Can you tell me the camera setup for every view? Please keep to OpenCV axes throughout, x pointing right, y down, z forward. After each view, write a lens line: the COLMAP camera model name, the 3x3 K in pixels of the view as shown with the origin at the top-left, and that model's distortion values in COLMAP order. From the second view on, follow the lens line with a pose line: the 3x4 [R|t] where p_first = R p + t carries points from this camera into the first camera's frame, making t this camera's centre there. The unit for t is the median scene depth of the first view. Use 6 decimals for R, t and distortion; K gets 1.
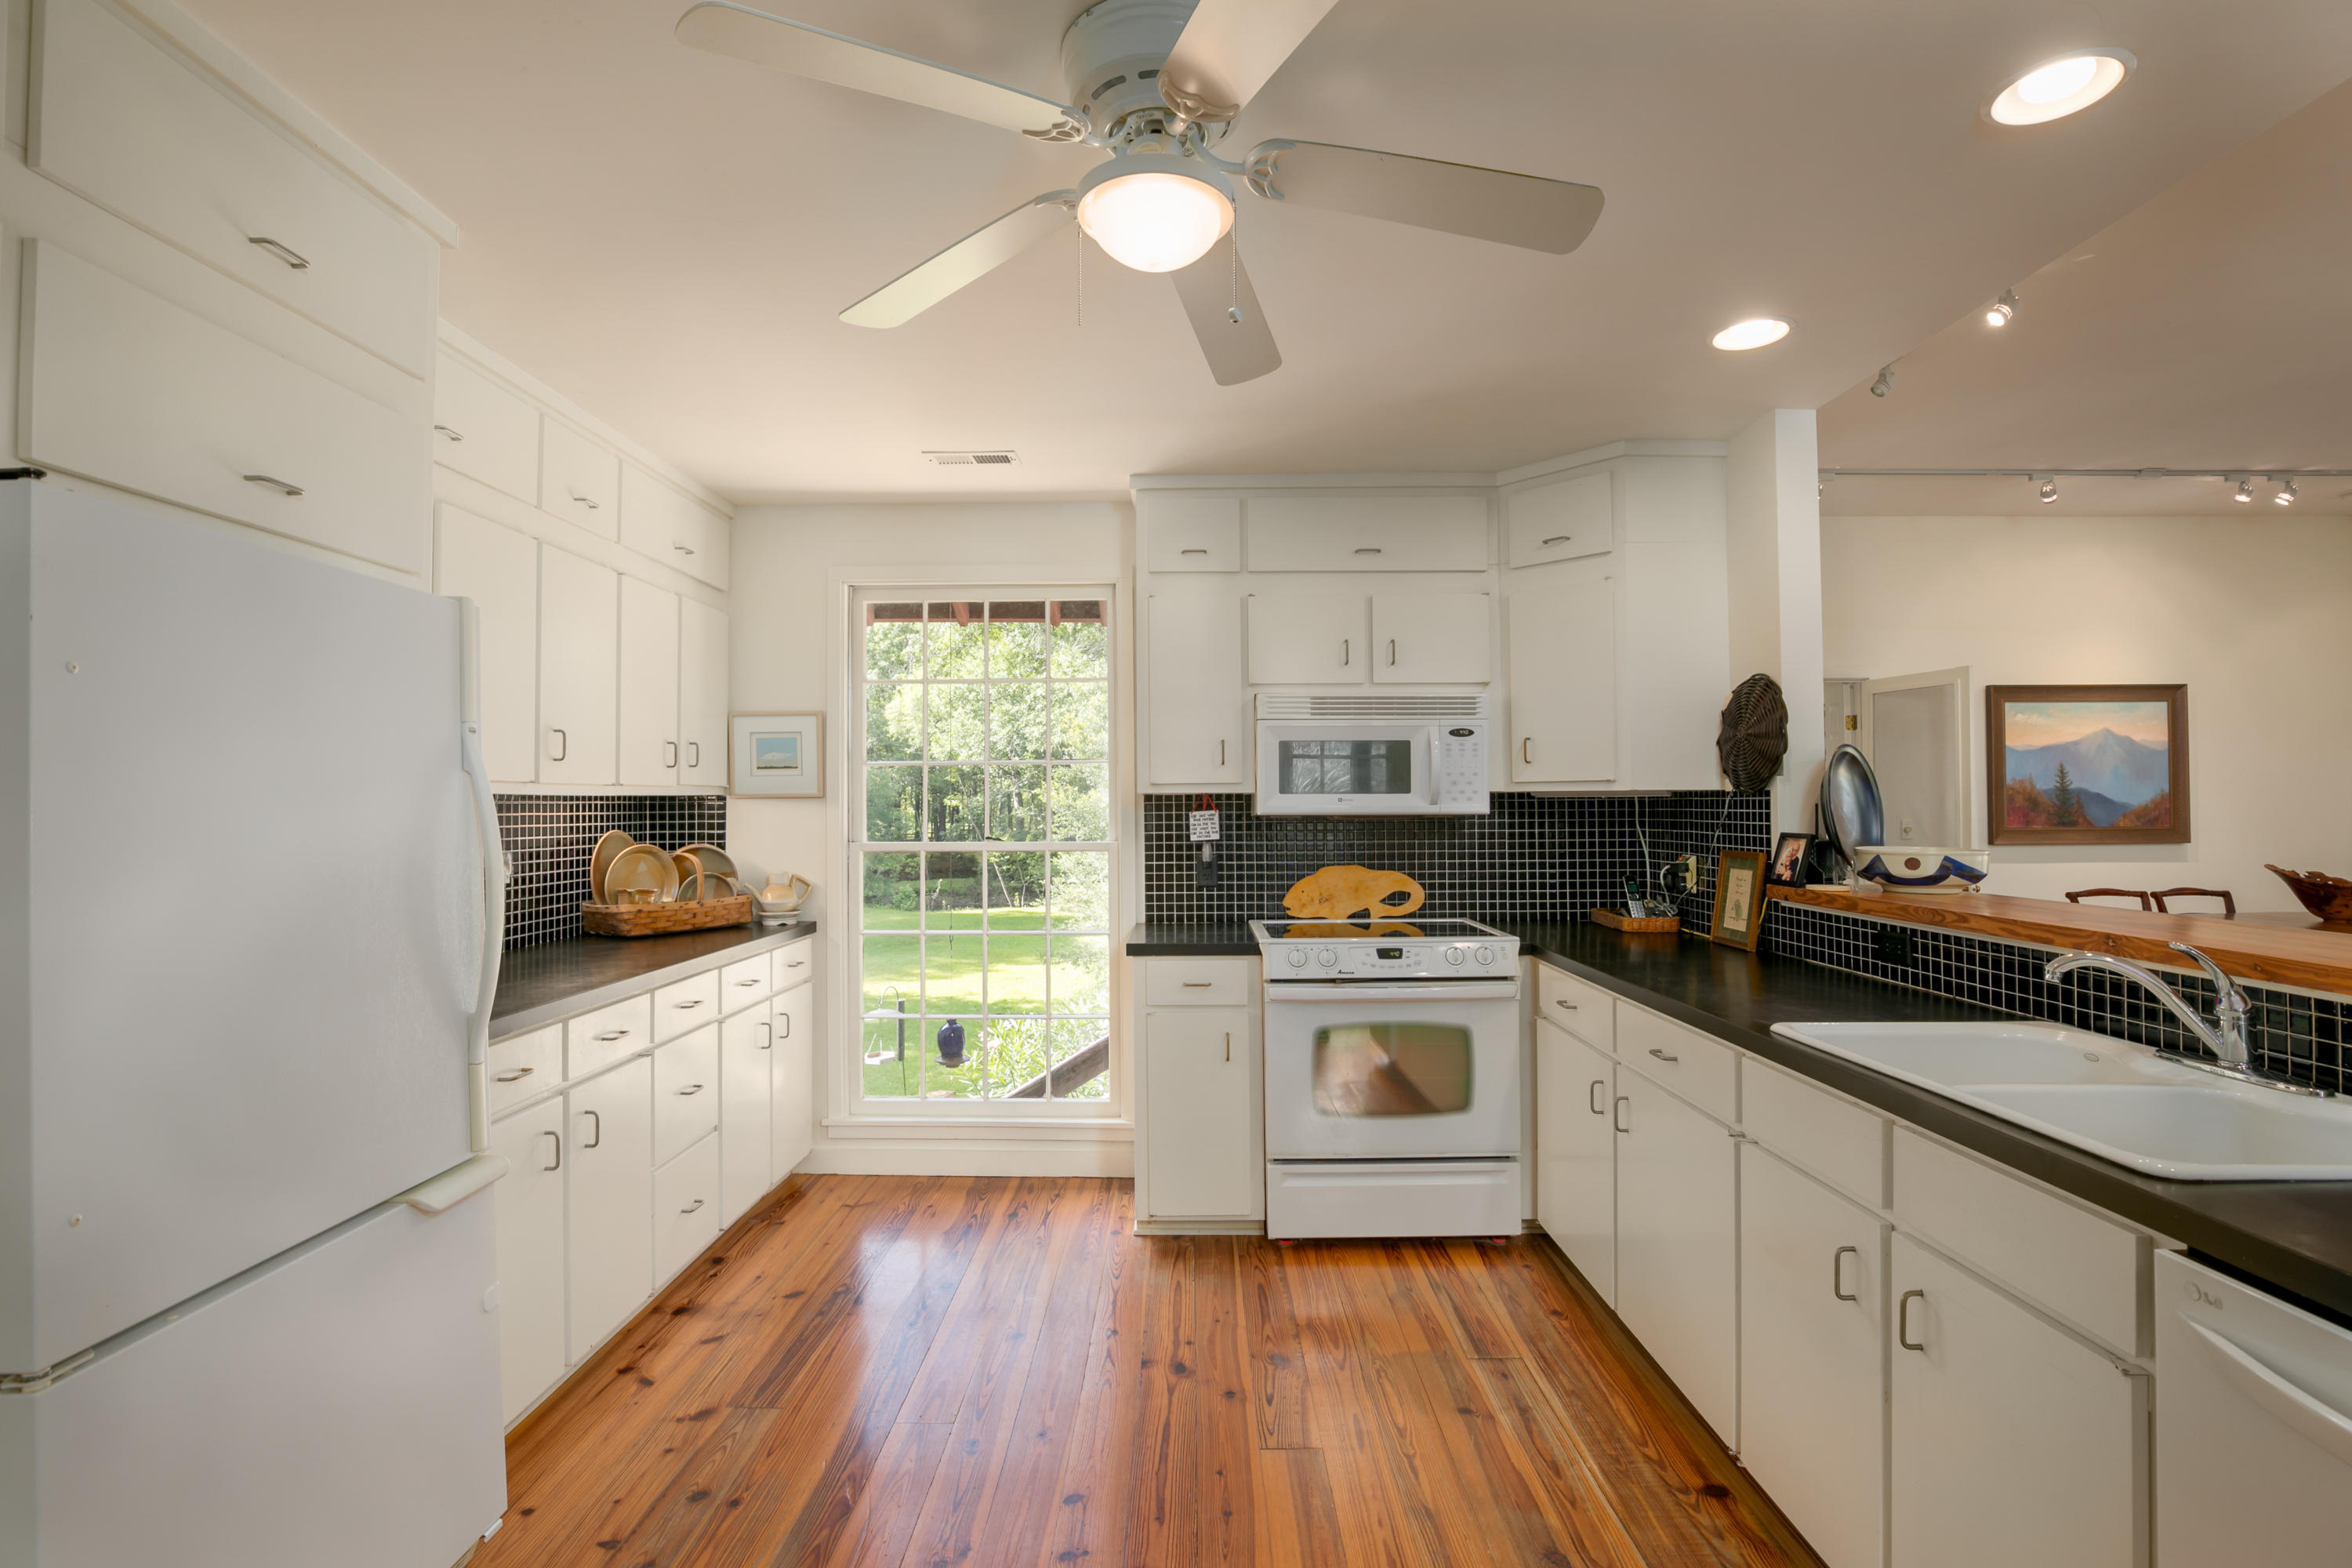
lens RADIAL K [[1083.1, 0, 1176.0], [0, 1083.1, 784.0], [0, 0, 1]] dist [-0.034259, 0.006791]
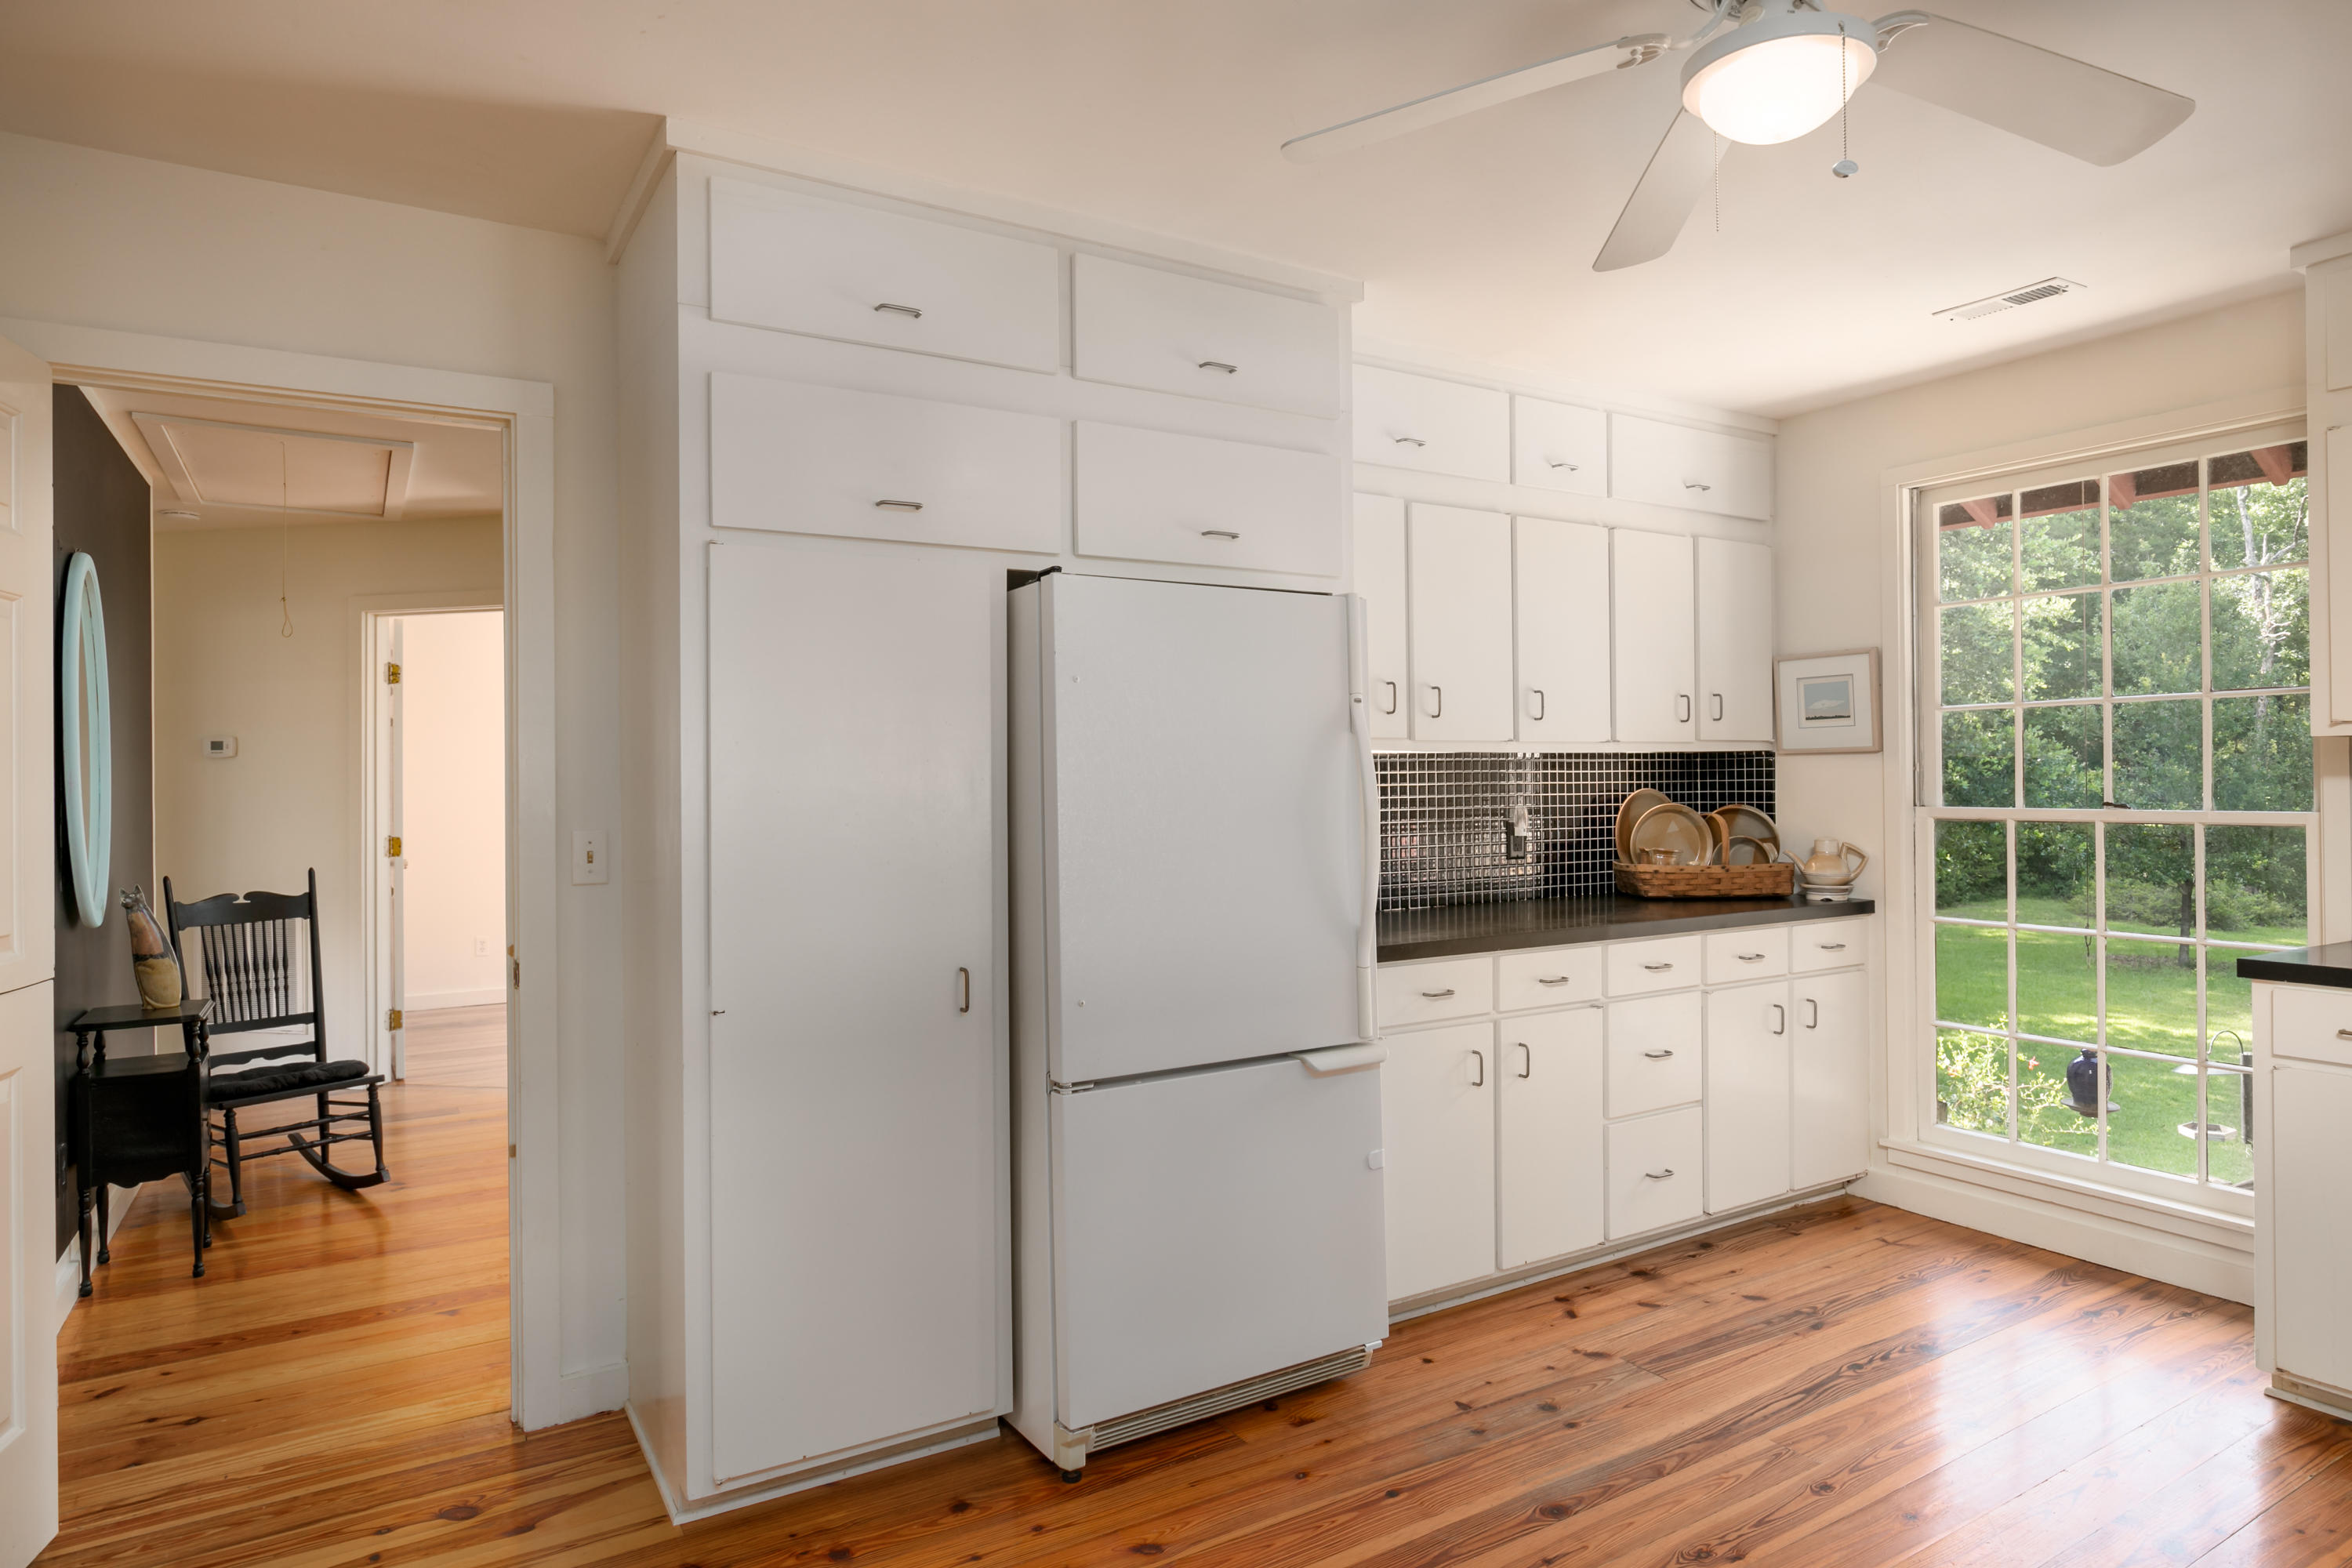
lens RADIAL K [[1341.7, 0, 1178.2], [0, 1341.7, 791.4], [0, 0, 1]] dist [-0.004193, -0.000872]
pose [[0.536660, 0.010161, -0.843737, 0.282766], [0.021362, 0.999443, 0.025624, 0.005887], [0.843528, -0.031775, 0.536145, -0.008873]]
